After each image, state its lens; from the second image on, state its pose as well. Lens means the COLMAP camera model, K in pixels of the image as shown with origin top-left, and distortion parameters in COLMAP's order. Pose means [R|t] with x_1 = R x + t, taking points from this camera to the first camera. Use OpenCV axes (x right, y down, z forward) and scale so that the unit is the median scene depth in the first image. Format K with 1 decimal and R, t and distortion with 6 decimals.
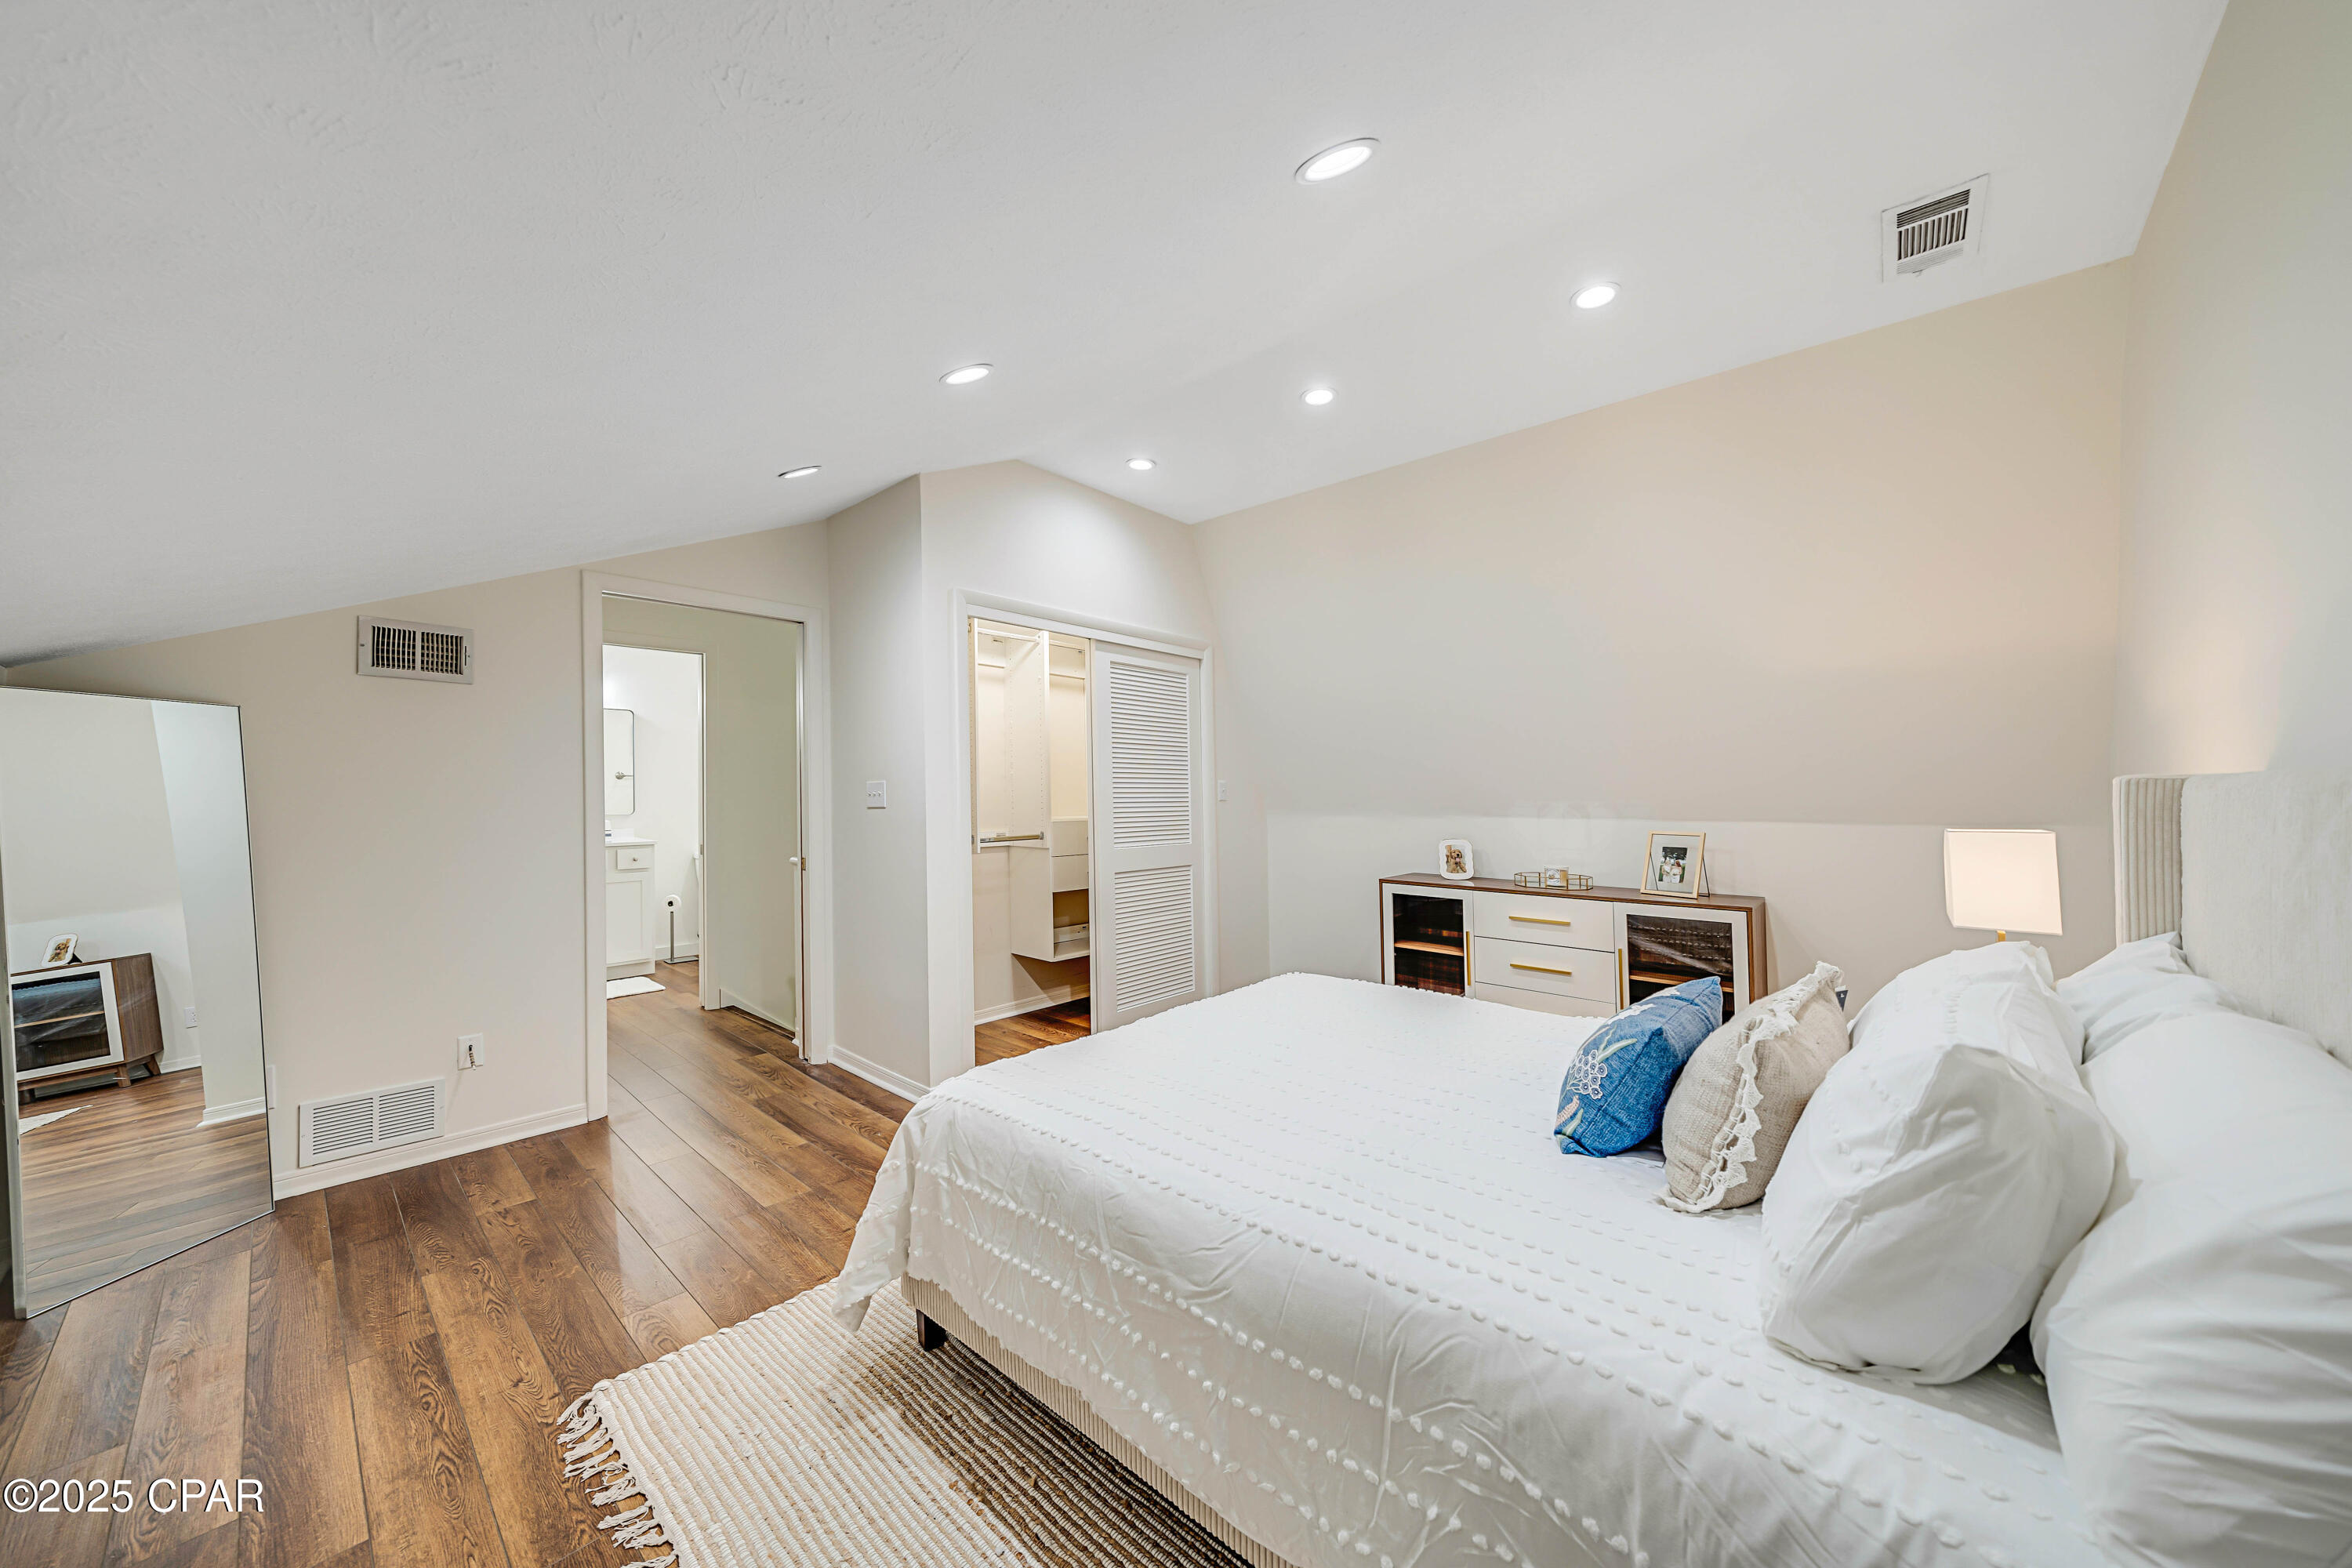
lens RADIAL K [[810.9, 0, 1161.9], [0, 810.9, 785.0], [0, 0, 1]] dist [-0.003579, 0.000010]
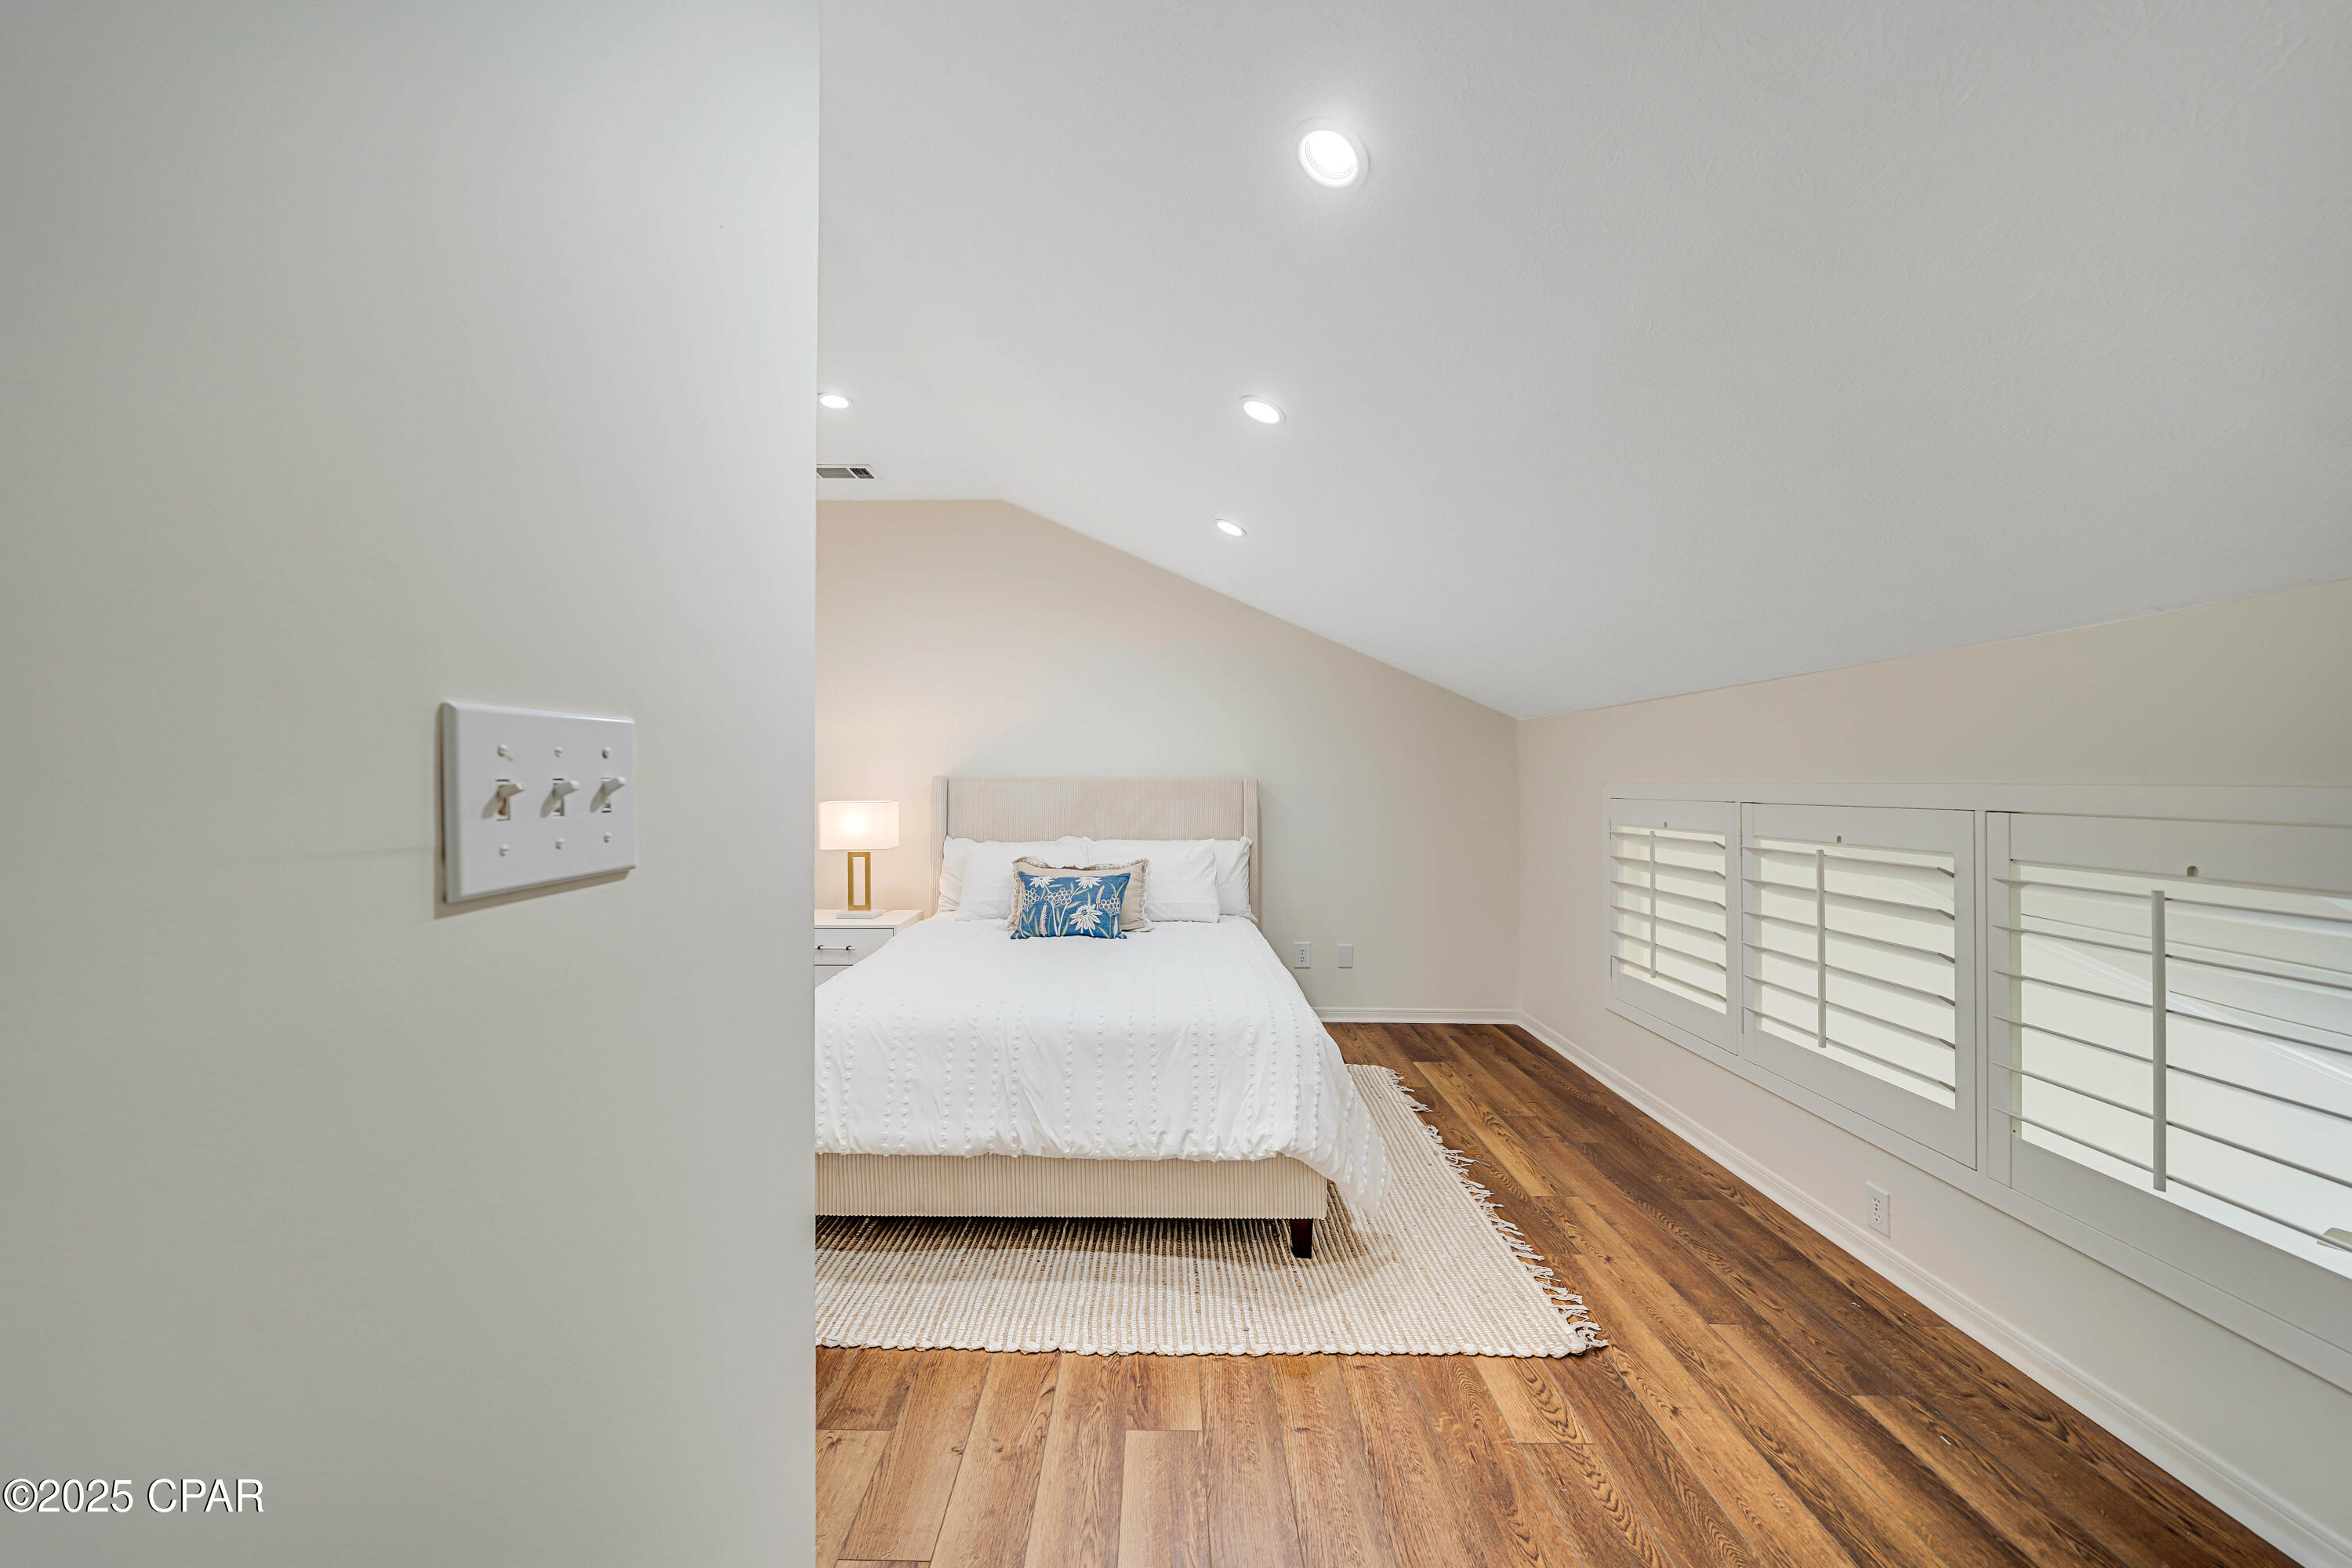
lens RADIAL K [[810.9, 0, 1161.9], [0, 810.9, 785.0], [0, 0, 1]] dist [-0.003579, 0.000010]
pose [[-0.660500, -0.003833, 0.750816, -1.020168], [-0.011618, 0.999919, -0.005116, 0.018372], [-0.750736, -0.012102, -0.660491, 1.917967]]
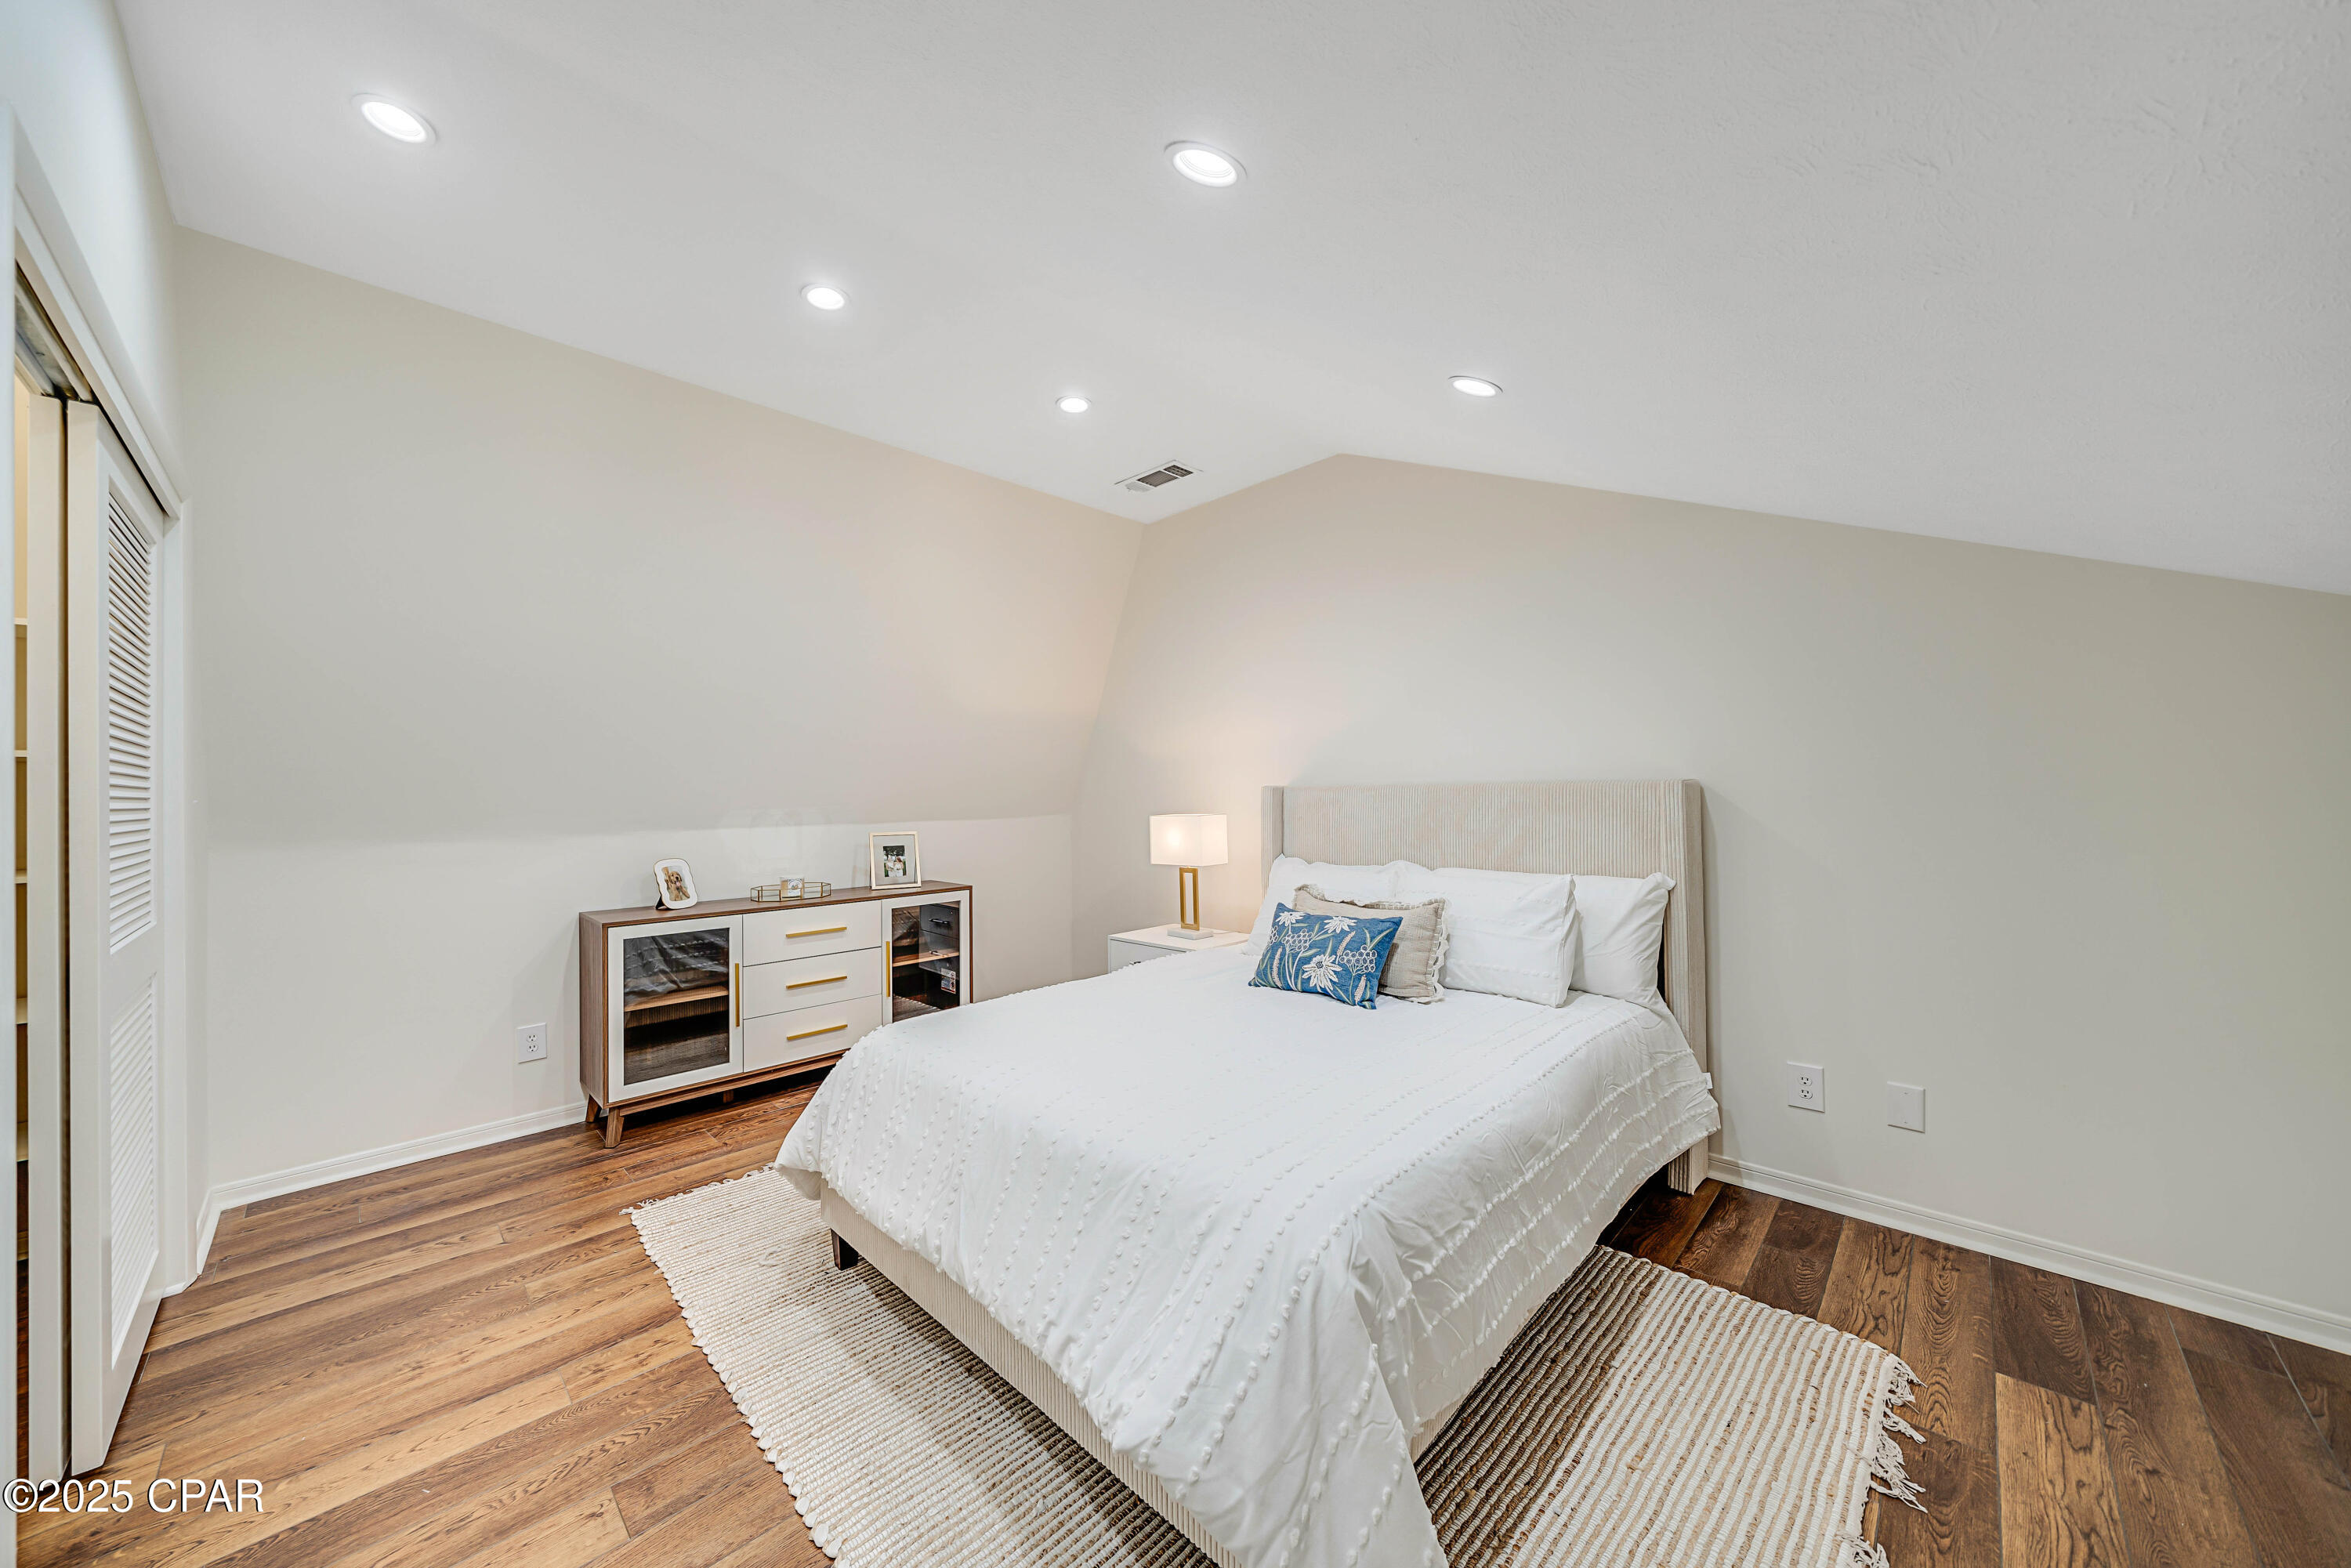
lens RADIAL K [[810.6, 0, 1161.4], [0, 810.6, 785.0], [0, 0, 1]] dist [-0.003579, 0.000010]
pose [[0.052540, 0.010910, 0.998559, -0.926488], [0.002479, 0.999936, -0.011056, 0.007459], [-0.998616, 0.003056, 0.052509, 1.045492]]
